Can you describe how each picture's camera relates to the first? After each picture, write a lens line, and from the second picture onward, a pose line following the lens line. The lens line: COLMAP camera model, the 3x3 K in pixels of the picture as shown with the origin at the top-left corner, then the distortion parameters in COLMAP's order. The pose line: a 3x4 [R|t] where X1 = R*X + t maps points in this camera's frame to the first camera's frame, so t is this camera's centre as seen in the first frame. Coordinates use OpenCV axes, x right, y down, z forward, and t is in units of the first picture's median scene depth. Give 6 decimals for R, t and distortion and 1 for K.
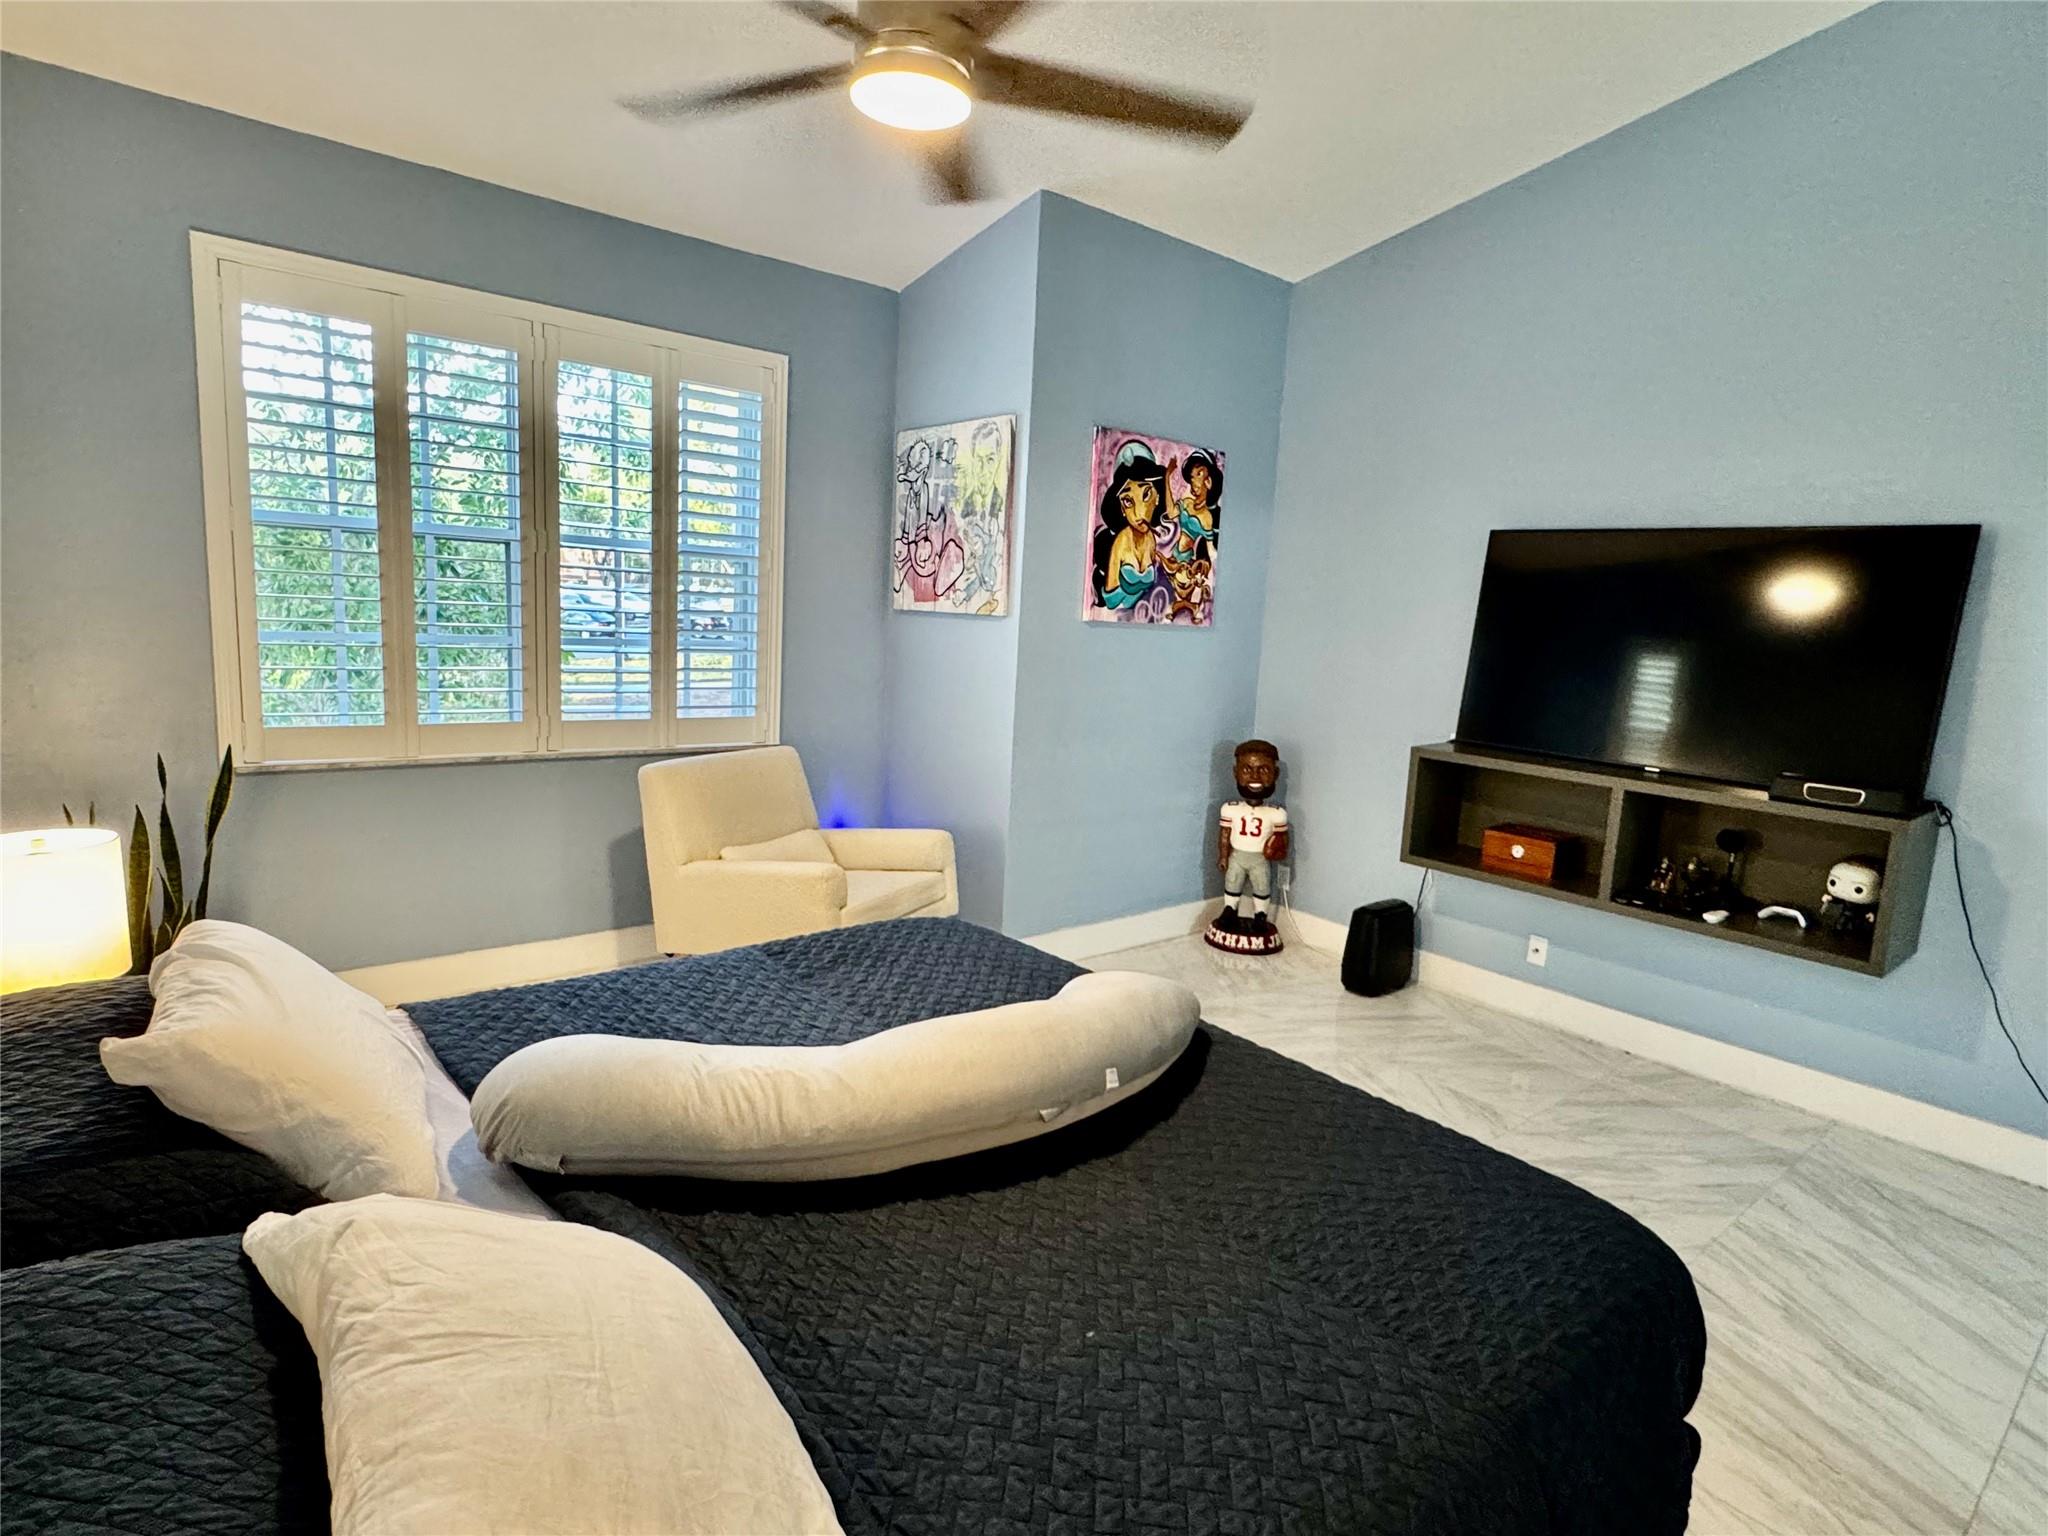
lens RADIAL K [[1074.7, 0, 1024.3], [0, 1074.7, 767.8], [0, 0, 1]] dist [-0.001491, 0.000000]
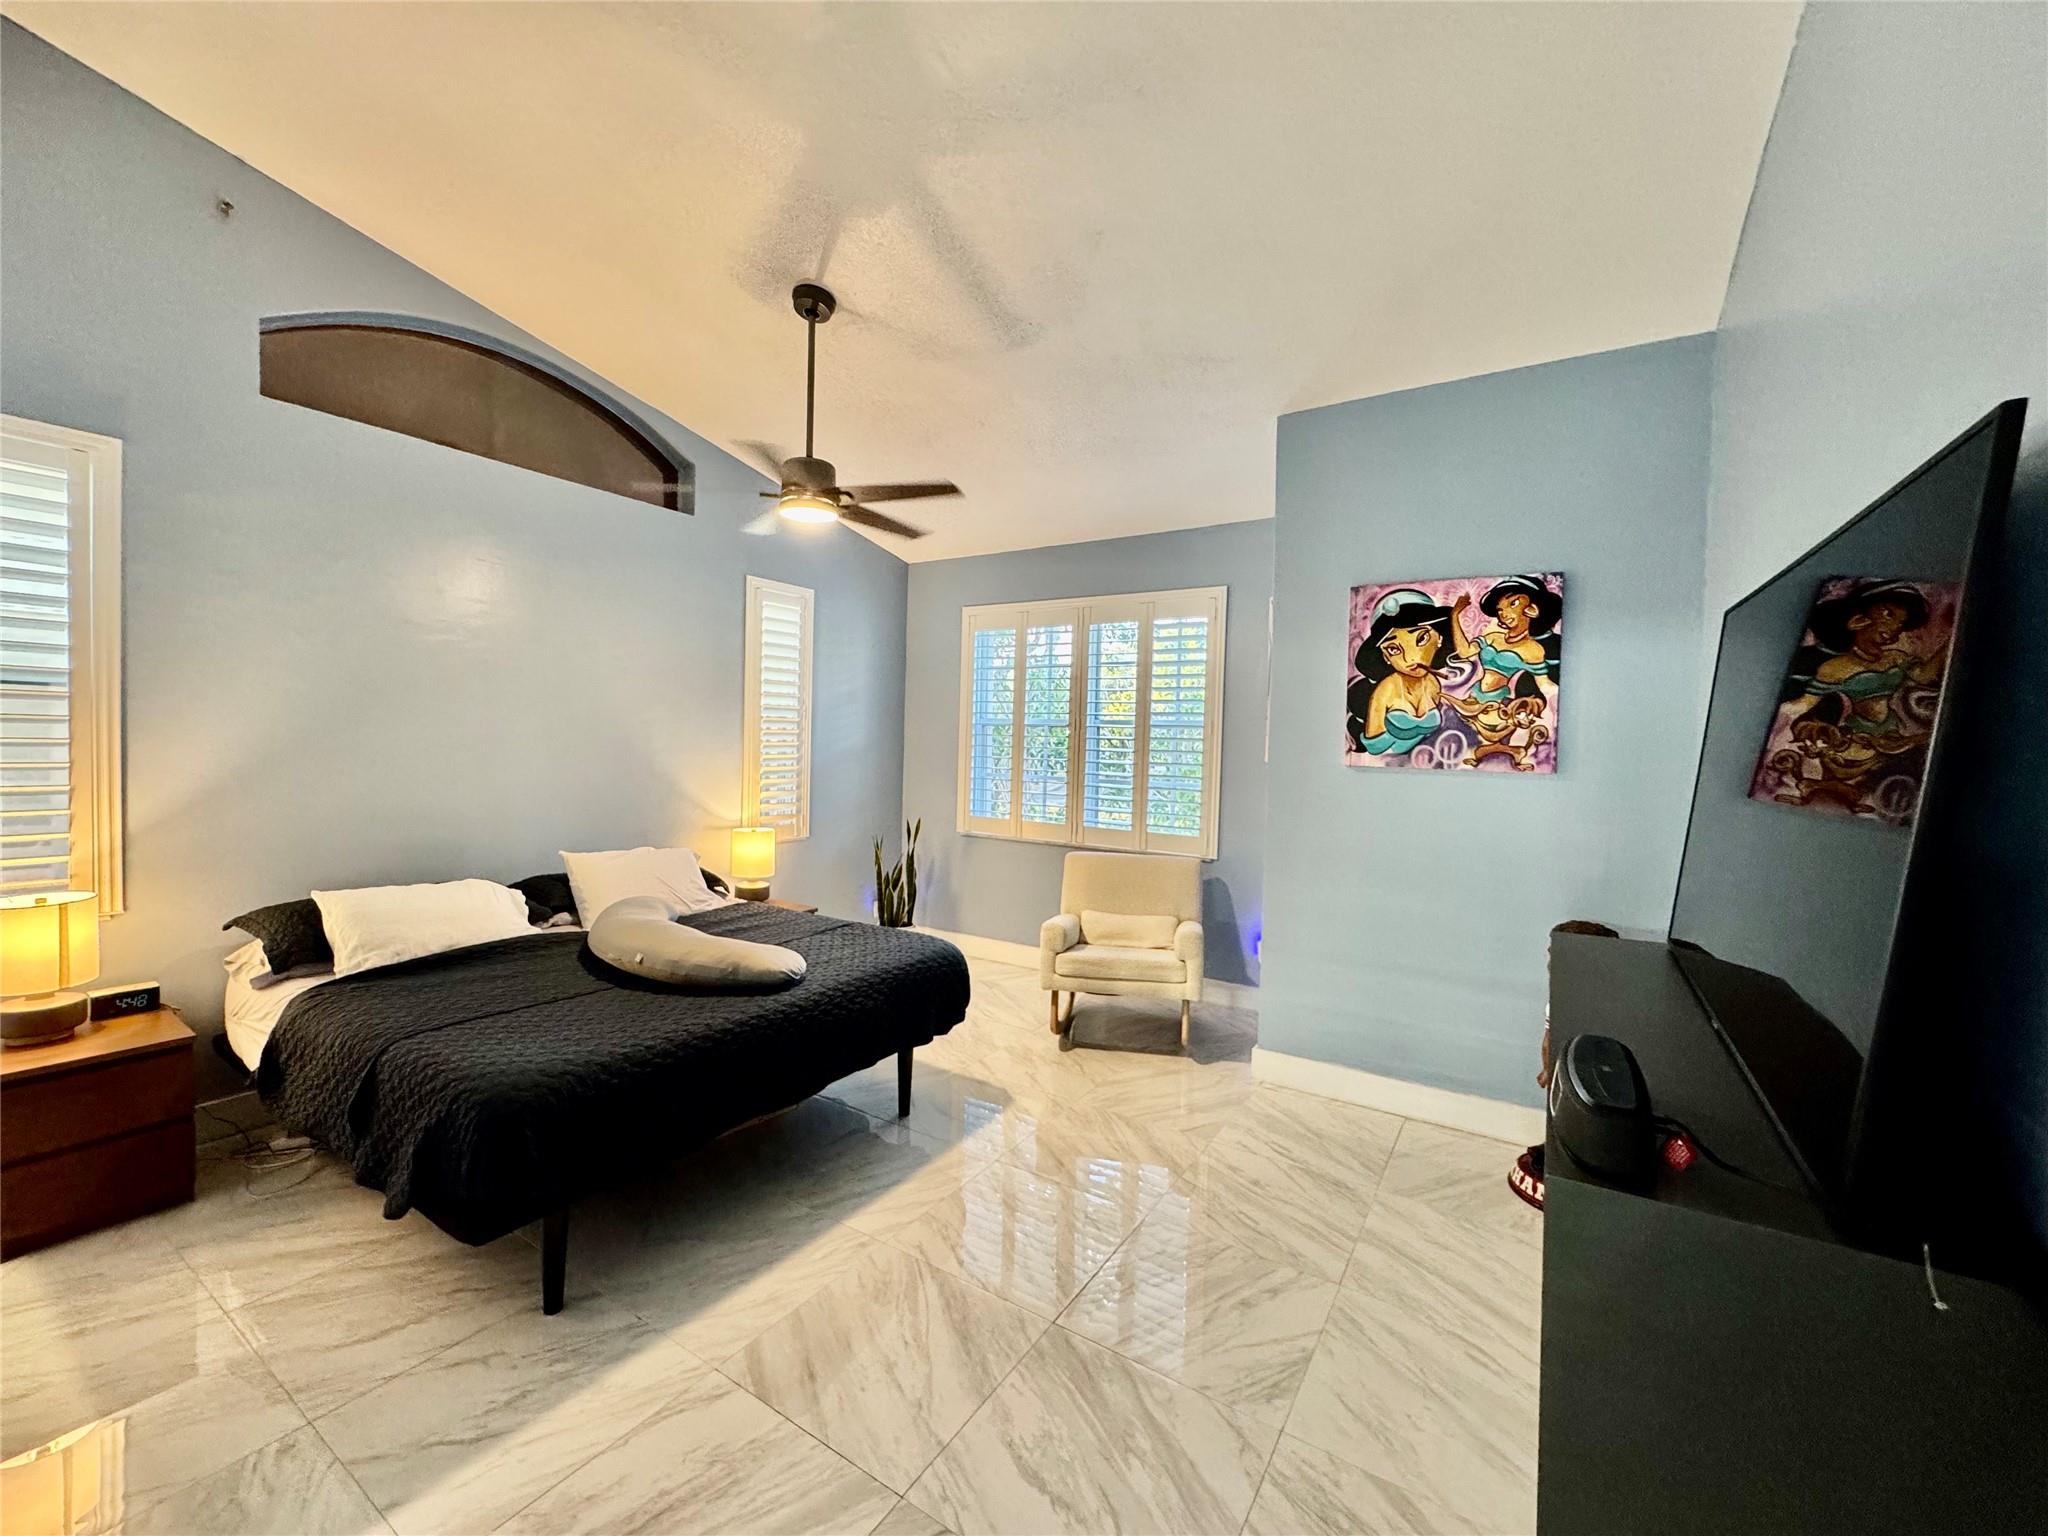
lens RADIAL K [[817.5, 0, 1023.4], [0, 817.5, 763.1], [0, 0, 1]] dist [-0.002621, 0.000026]
pose [[0.293137, -0.023695, -0.955777, 0.704652], [-0.157762, 0.984790, -0.072800, -0.030151], [0.942964, 0.172126, 0.284940, 0.455231]]
